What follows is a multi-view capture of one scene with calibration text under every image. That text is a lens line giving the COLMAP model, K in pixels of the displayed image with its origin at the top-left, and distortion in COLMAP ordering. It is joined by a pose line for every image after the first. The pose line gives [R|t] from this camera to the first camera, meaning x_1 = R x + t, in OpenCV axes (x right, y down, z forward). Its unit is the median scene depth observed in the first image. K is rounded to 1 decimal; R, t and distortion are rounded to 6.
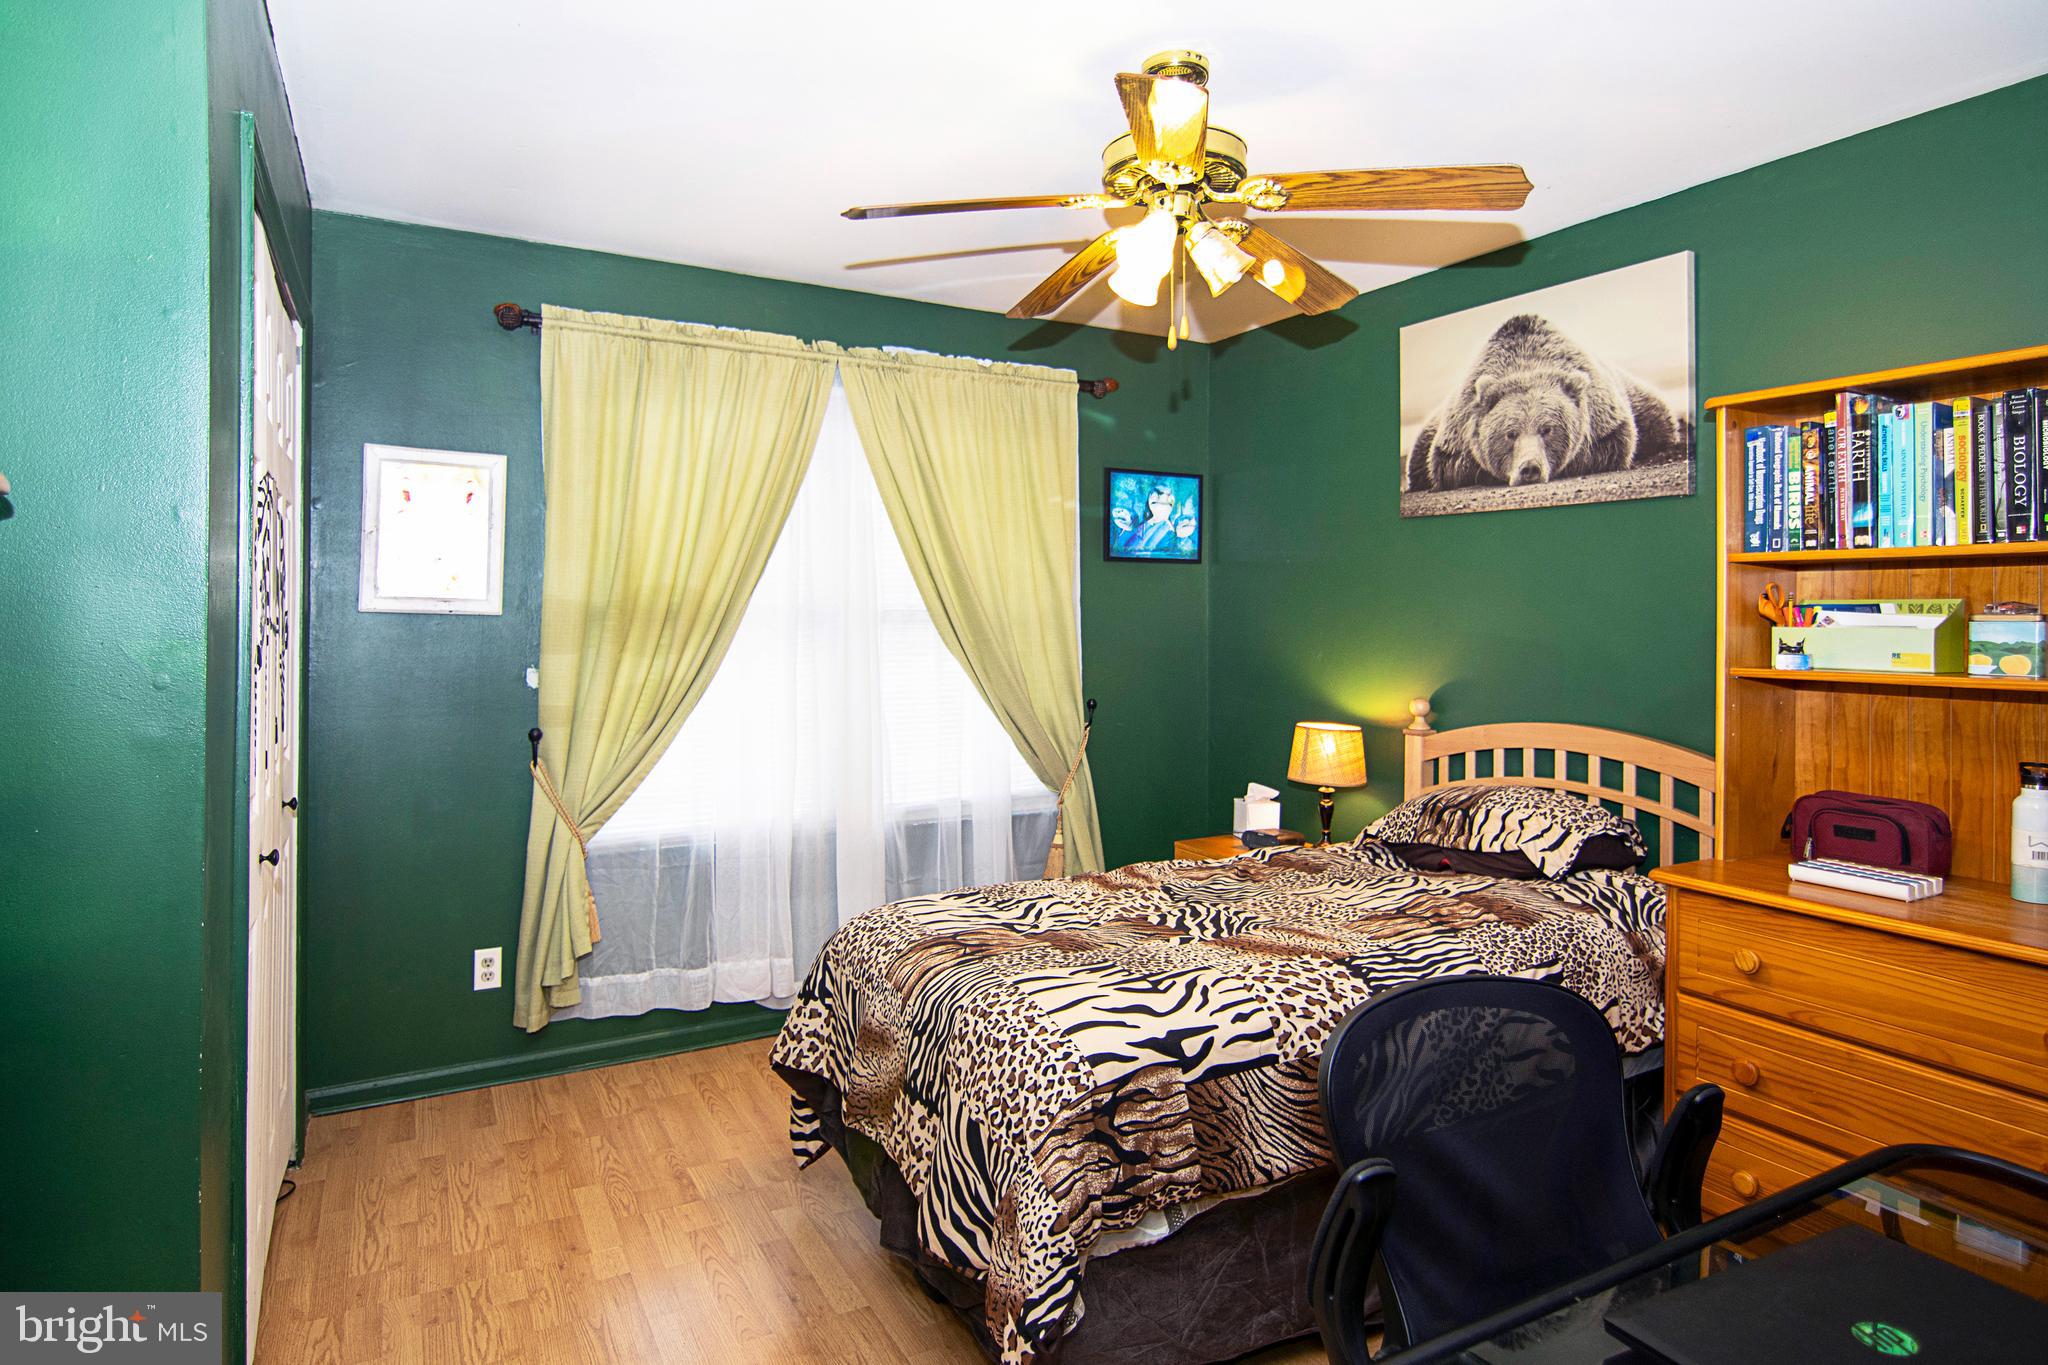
lens RADIAL K [[1055.6, 0, 1025.4], [0, 1055.6, 634.7], [0, 0, 1]] dist [-0.000727, -0.000071]
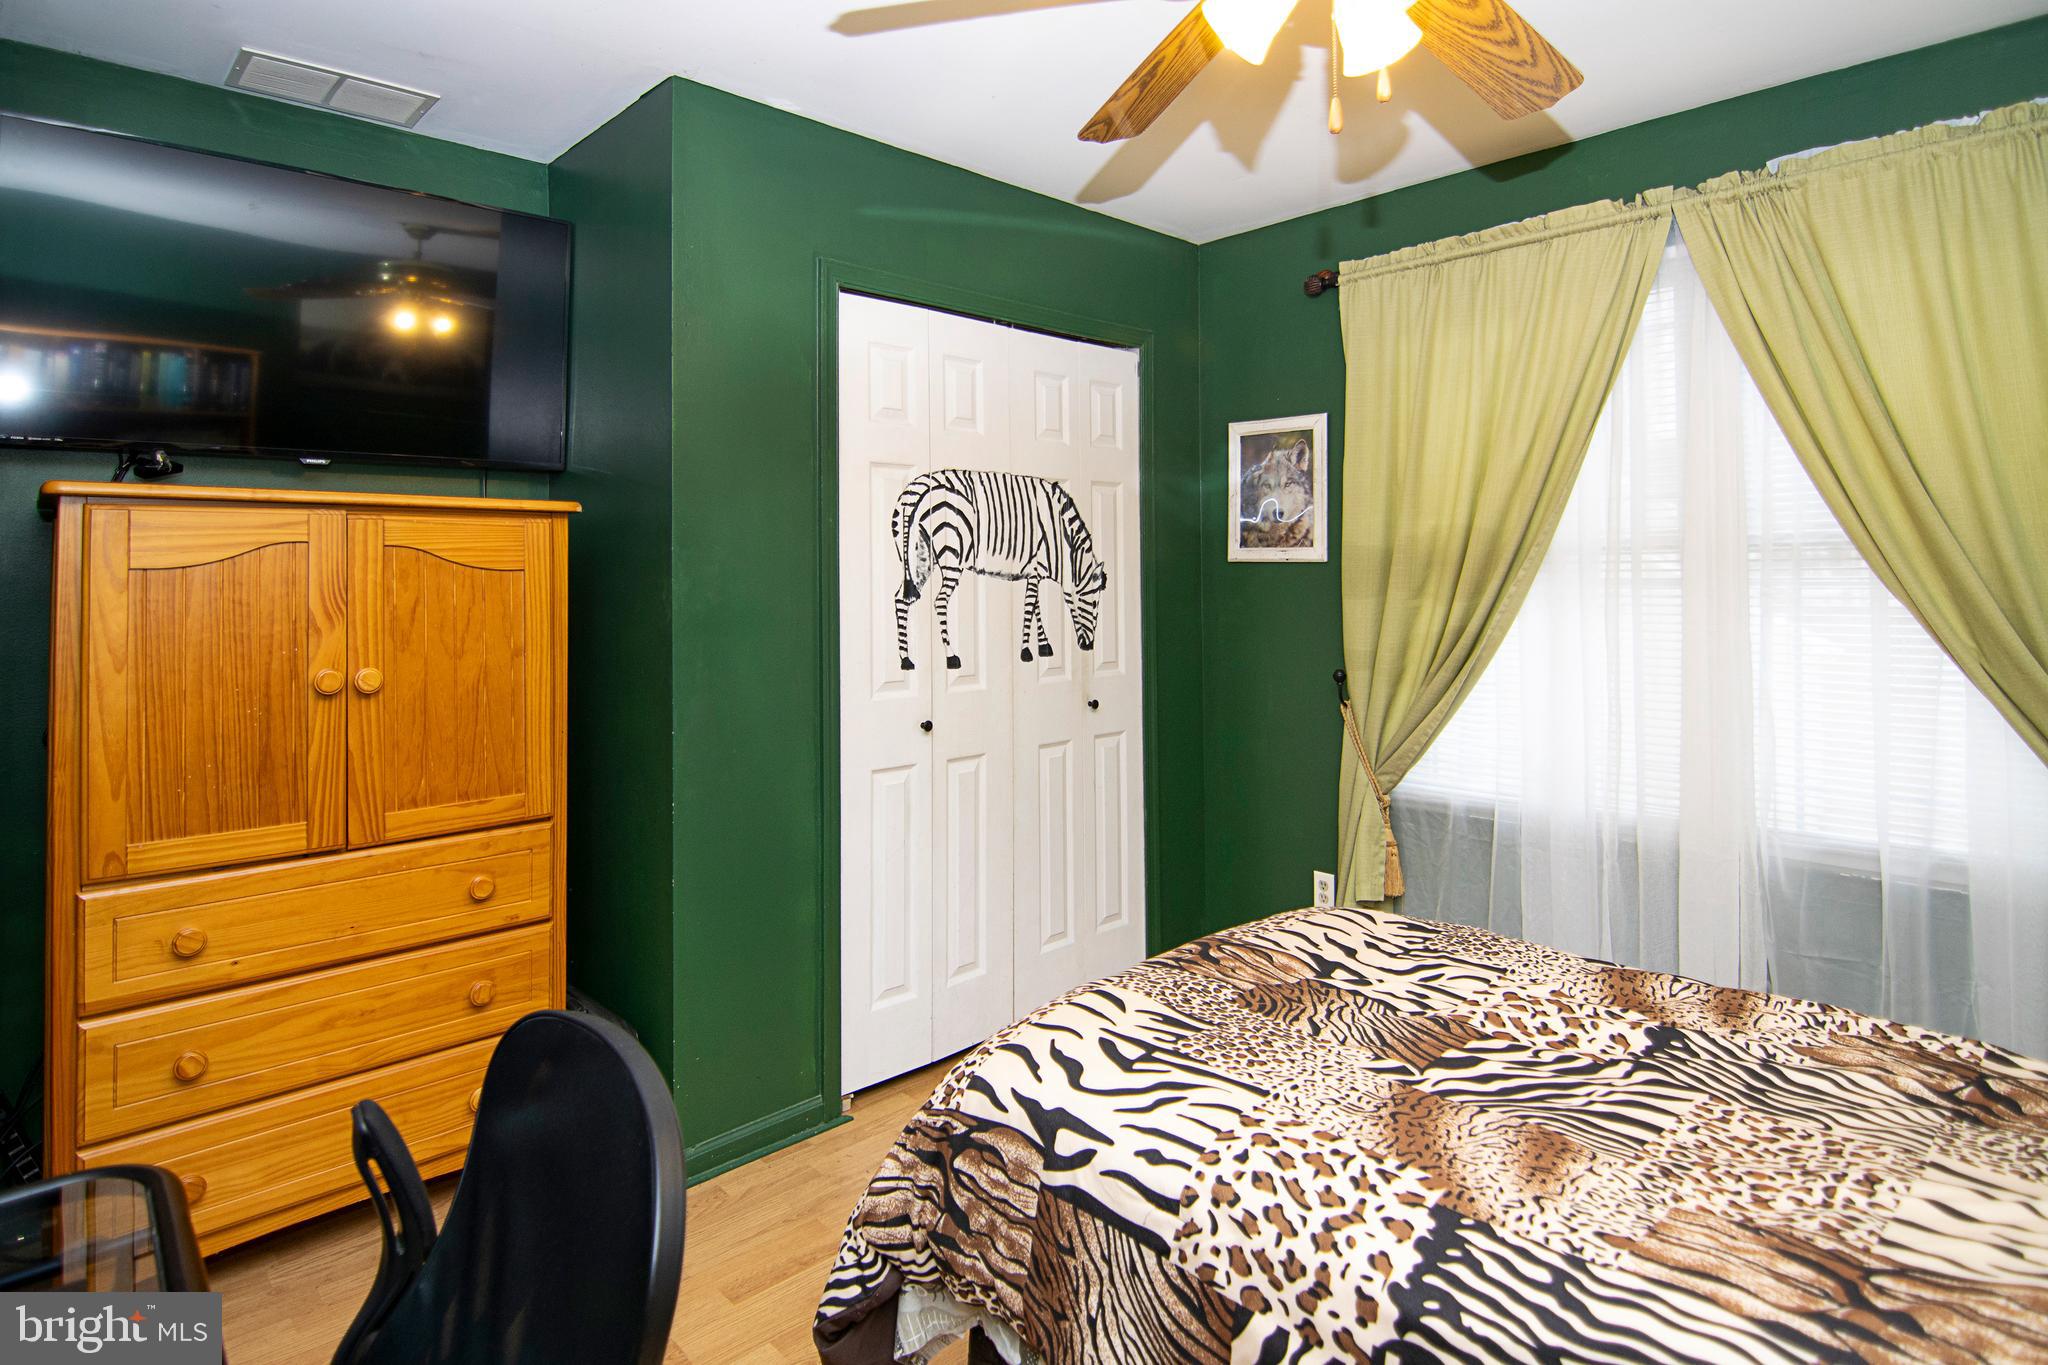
lens RADIAL K [[1061.7, 0, 1025.2], [0, 1061.7, 550.6], [0, 0, 1]] dist [-0.009869, -0.001104]
pose [[0.281888, -0.029065, -0.959007, 0.813648], [-0.002727, 0.999513, -0.031094, 0.008628], [0.959444, 0.011380, 0.281671, 0.729605]]
